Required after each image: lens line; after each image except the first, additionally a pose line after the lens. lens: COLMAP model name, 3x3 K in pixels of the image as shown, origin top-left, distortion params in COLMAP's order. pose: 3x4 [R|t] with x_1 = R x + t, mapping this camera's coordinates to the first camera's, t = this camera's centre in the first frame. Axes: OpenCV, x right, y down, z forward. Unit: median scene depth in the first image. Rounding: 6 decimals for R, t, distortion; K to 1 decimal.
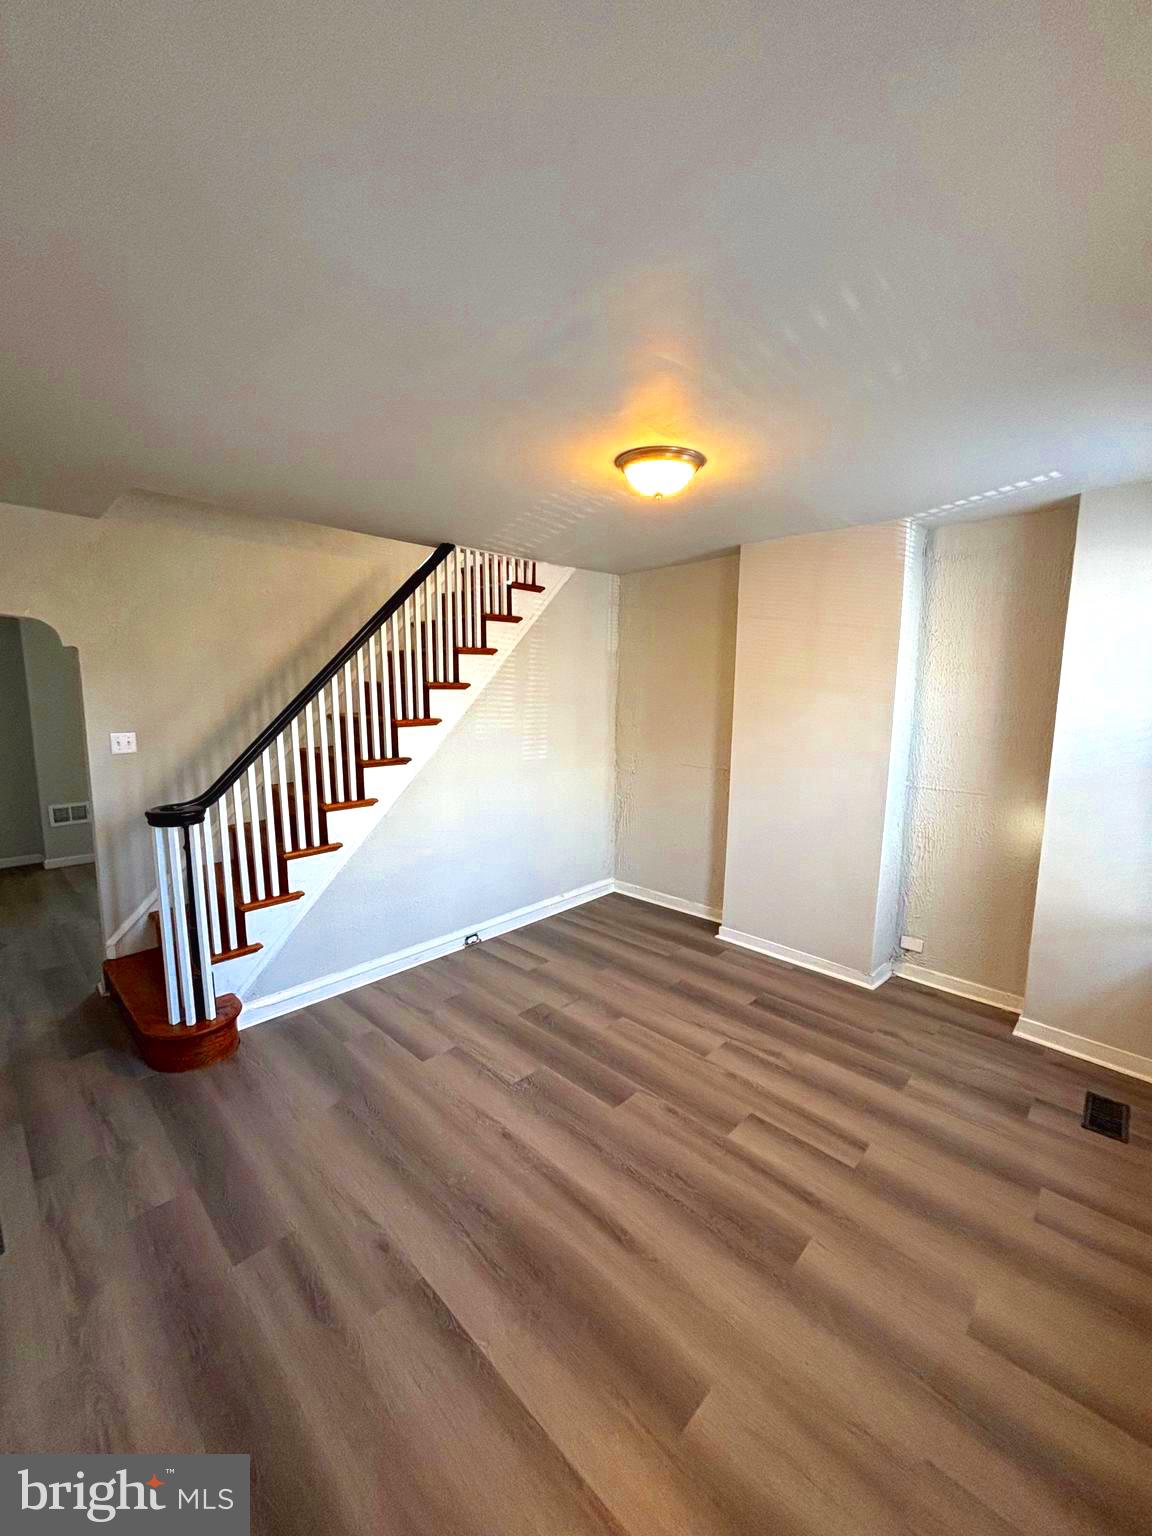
lens RADIAL K [[620.8, 0, 578.0], [0, 620.8, 766.9], [0, 0, 1]] dist [0.009759, -0.000609]
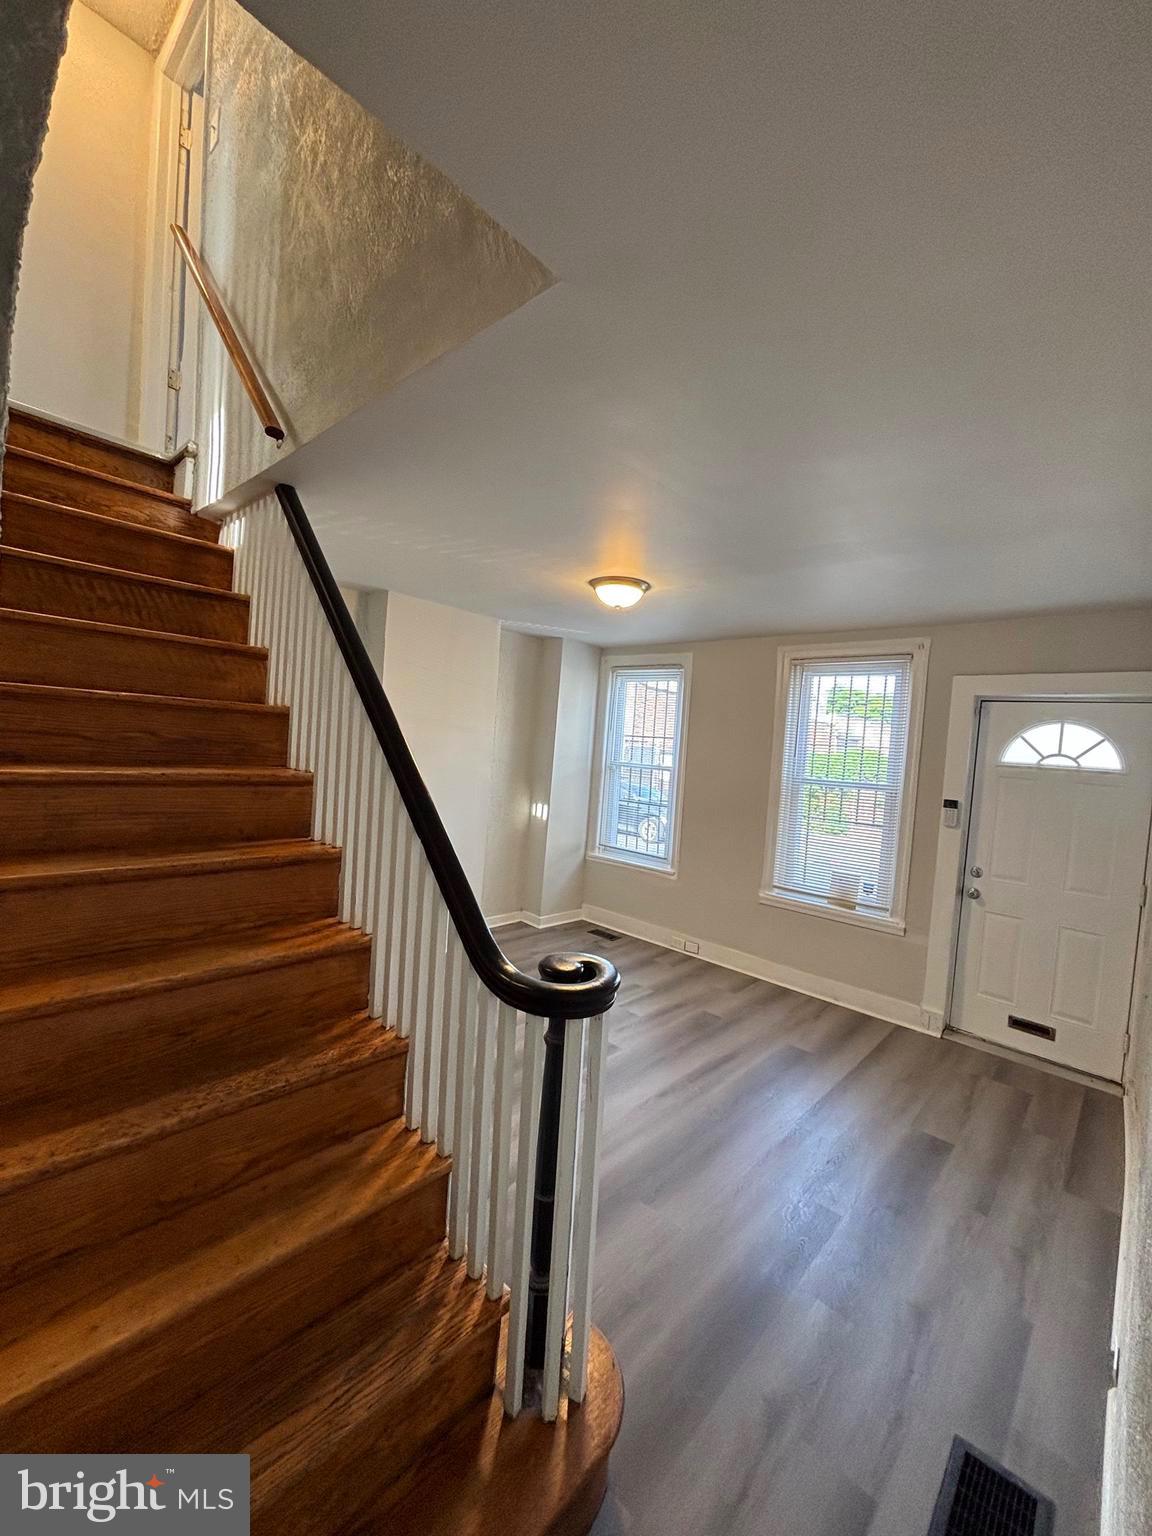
lens RADIAL K [[620.8, 0, 577.9], [0, 620.8, 763.5], [0, 0, 1]] dist [0.009759, -0.000609]
pose [[-0.009551, -0.047623, 0.998820, -1.618669], [0.067872, 0.996531, 0.048163, -0.175419], [-0.997648, 0.068251, -0.006286, 1.372748]]
